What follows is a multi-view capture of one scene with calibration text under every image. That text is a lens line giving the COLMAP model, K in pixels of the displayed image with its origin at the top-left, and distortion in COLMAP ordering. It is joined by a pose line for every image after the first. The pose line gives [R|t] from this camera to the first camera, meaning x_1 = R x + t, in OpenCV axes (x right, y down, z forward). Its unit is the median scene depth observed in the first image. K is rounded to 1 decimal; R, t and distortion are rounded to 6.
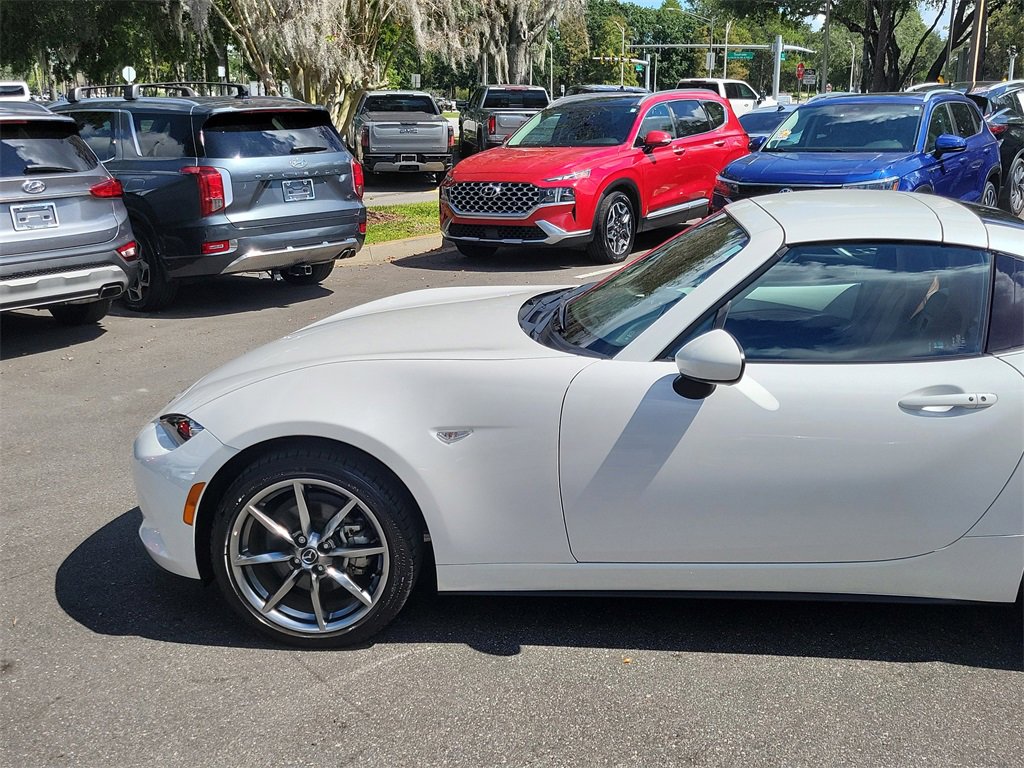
lens RADIAL K [[1102.0, 0, 510.2], [0, 1102.0, 389.6], [0, 0, 1]] dist [0.034430, 0.000000]
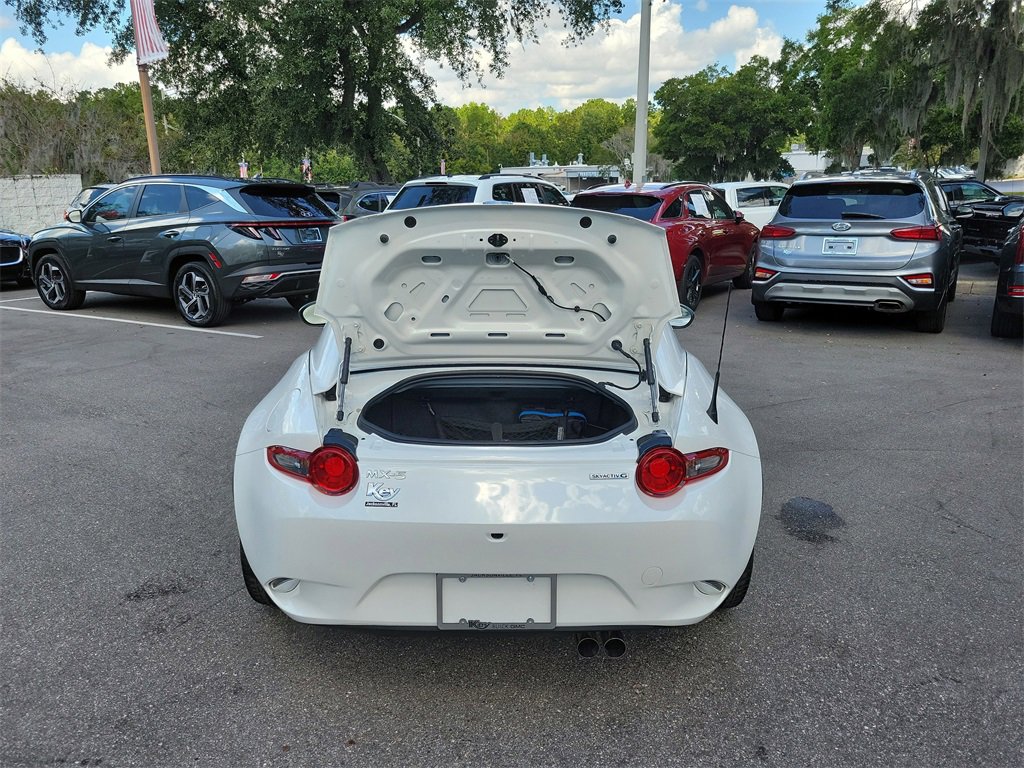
lens RADIAL K [[761.8, 0, 496.9], [0, 761.8, 387.3], [0, 0, 1]] dist [0.048357, -0.036556]
pose [[0.124275, 0.269801, -0.954863, 0.478593], [-0.240891, 0.941737, 0.234740, -0.091286], [0.962563, 0.200846, 0.182027, 0.336435]]
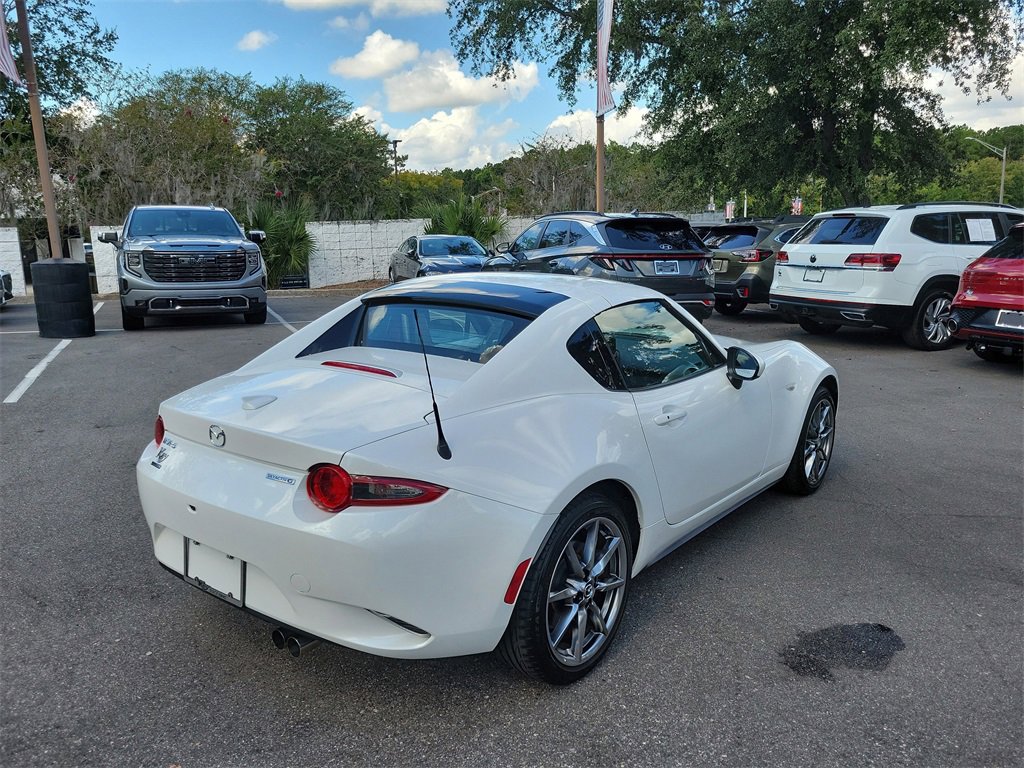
lens RADIAL K [[773.4, 0, 506.9], [0, 773.4, 380.5], [0, 0, 1]] dist [0.046625, -0.031175]
pose [[-0.515342, 0.190447, -0.835555, 0.439048], [-0.191273, 0.924838, 0.328768, -0.143383], [0.835367, 0.329247, -0.440180, 0.564681]]
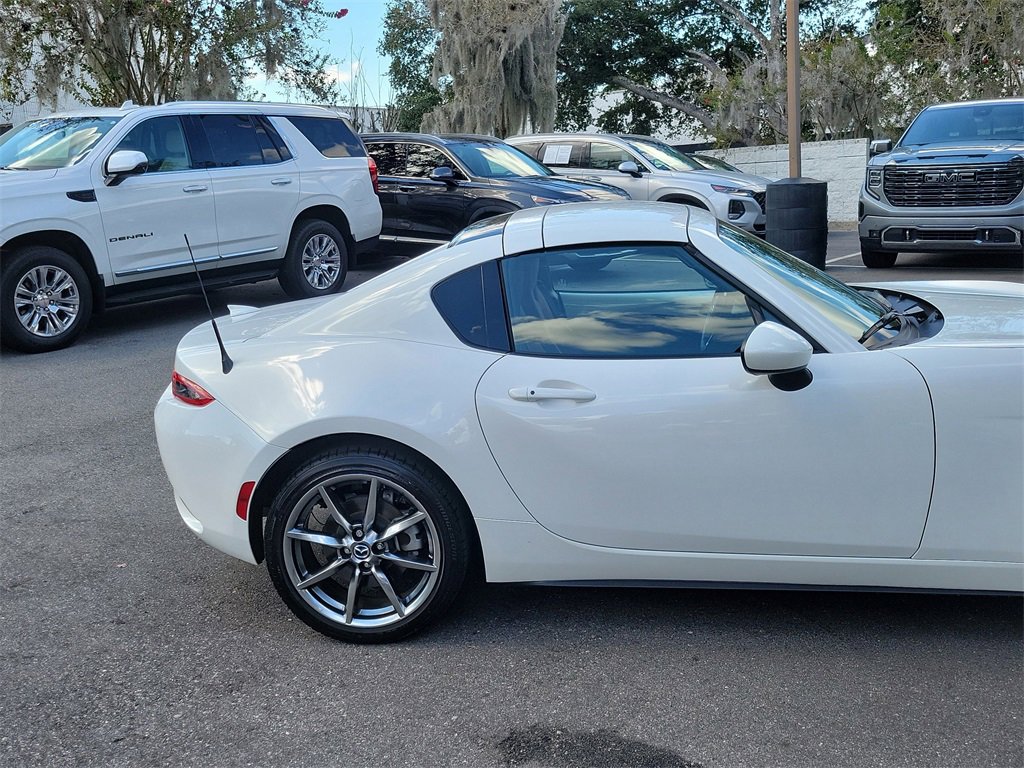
lens RADIAL K [[1102.0, 0, 472.2], [0, 1102.0, 342.9], [0, 0, 1]] dist [0.034430, 0.000000]
pose [[-0.997311, 0.071794, 0.014739, 0.164866], [0.071753, 0.915439, 0.396008, -0.191479], [0.014938, 0.396001, -0.918129, 0.794649]]
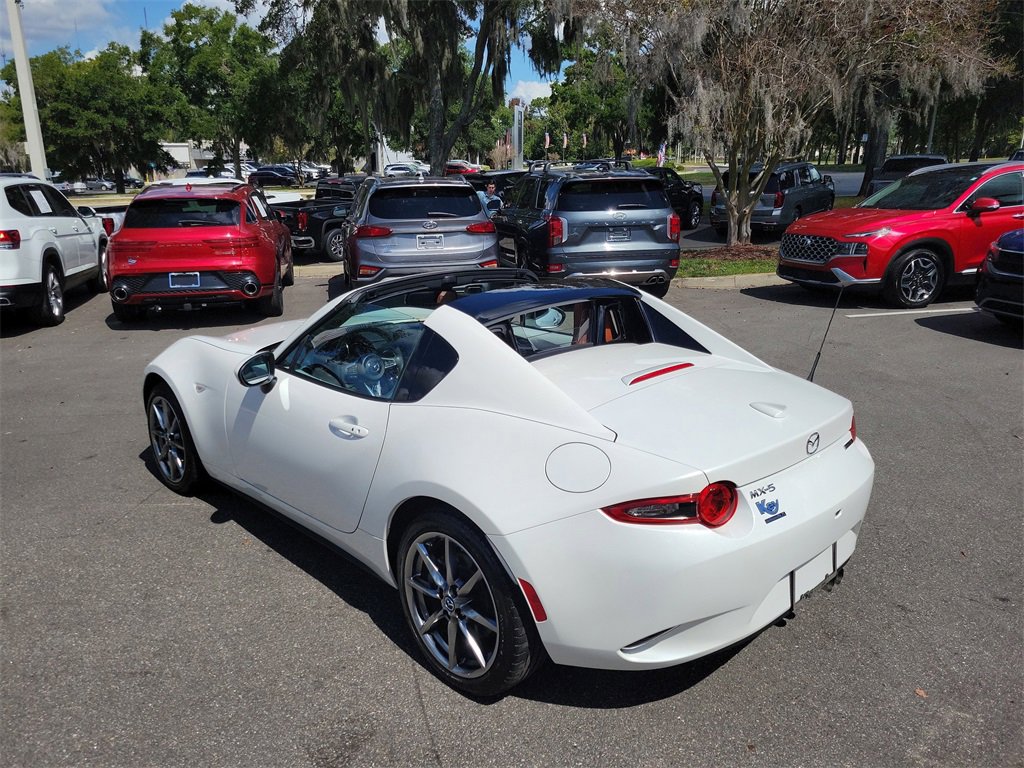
lens RADIAL K [[759.3, 0, 492.6], [0, 759.3, 365.5], [0, 0, 1]] dist [0.040587, -0.027449]
pose [[0.771916, 0.167163, -0.613354, 0.348500], [-0.160869, 0.984771, 0.065932, -0.050096], [0.615034, 0.047776, 0.787052, 0.109742]]
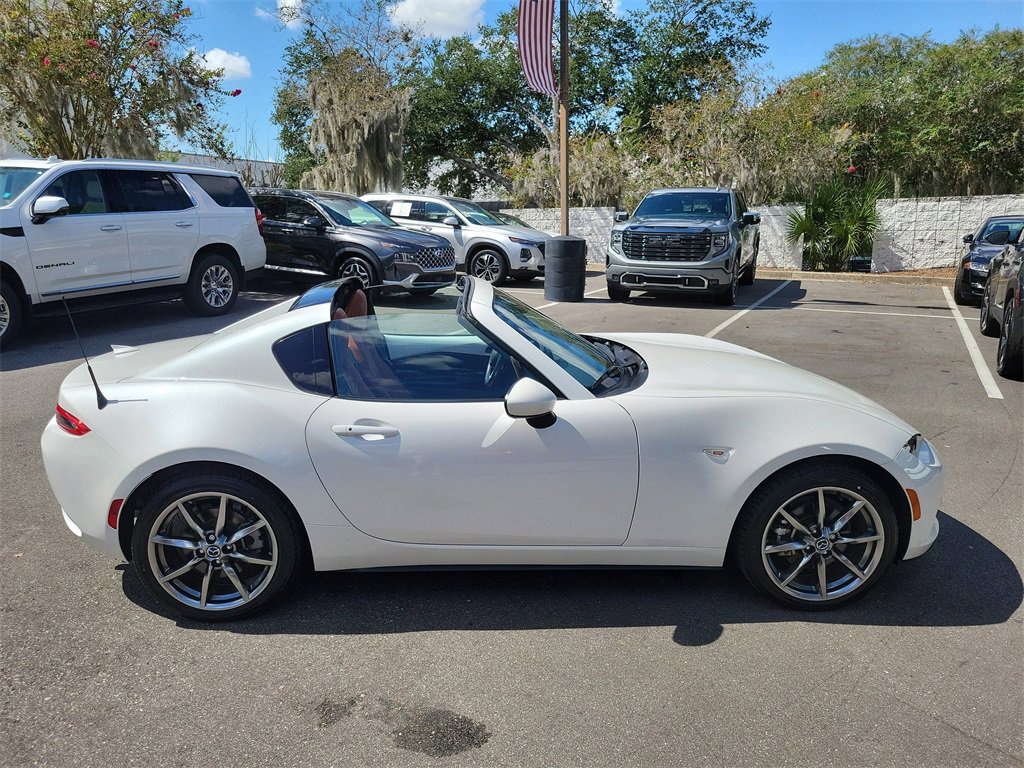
lens RADIAL K [[773.4, 0, 488.9], [0, 773.4, 369.1], [0, 0, 1]] dist [0.046625, -0.031175]
pose [[-0.984320, 0.061329, -0.165389, 0.147700], [-0.018020, 0.897743, 0.440151, -0.201204], [0.175471, 0.436229, -0.882561, 0.762784]]
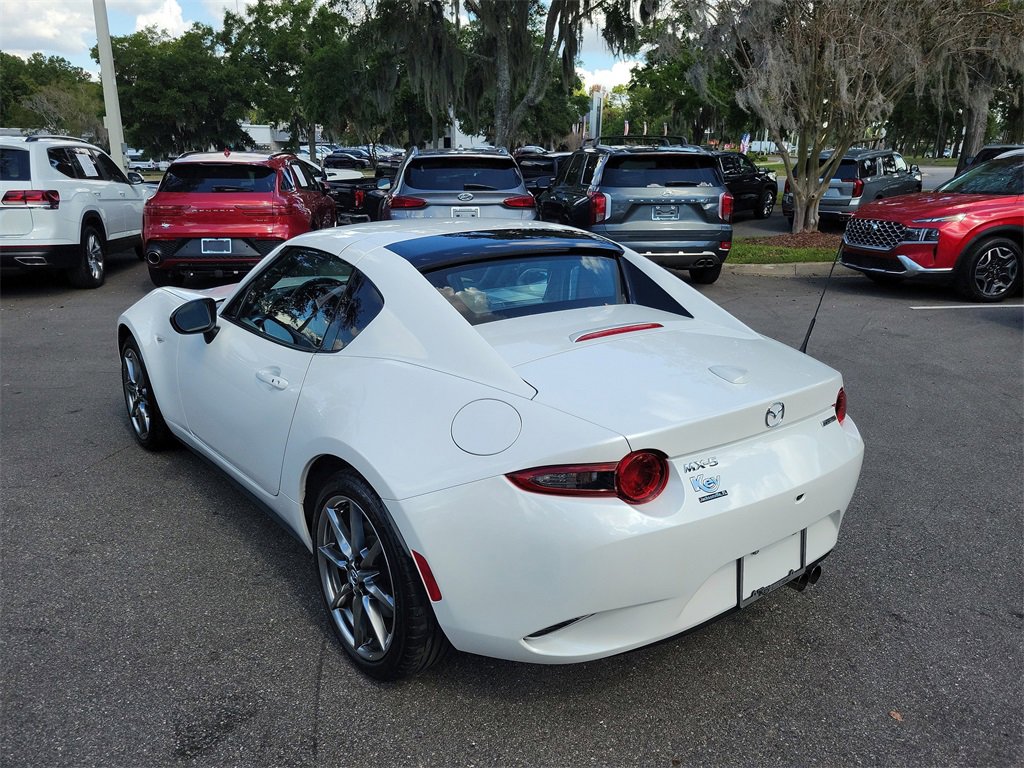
lens RADIAL K [[761.8, 0, 500.3], [0, 761.8, 371.7], [0, 0, 1]] dist [0.048357, -0.036556]
pose [[0.713707, 0.212650, -0.667385, 0.365522], [-0.195814, 0.975386, 0.101384, -0.043362], [0.672517, 0.058325, 0.737779, 0.165101]]
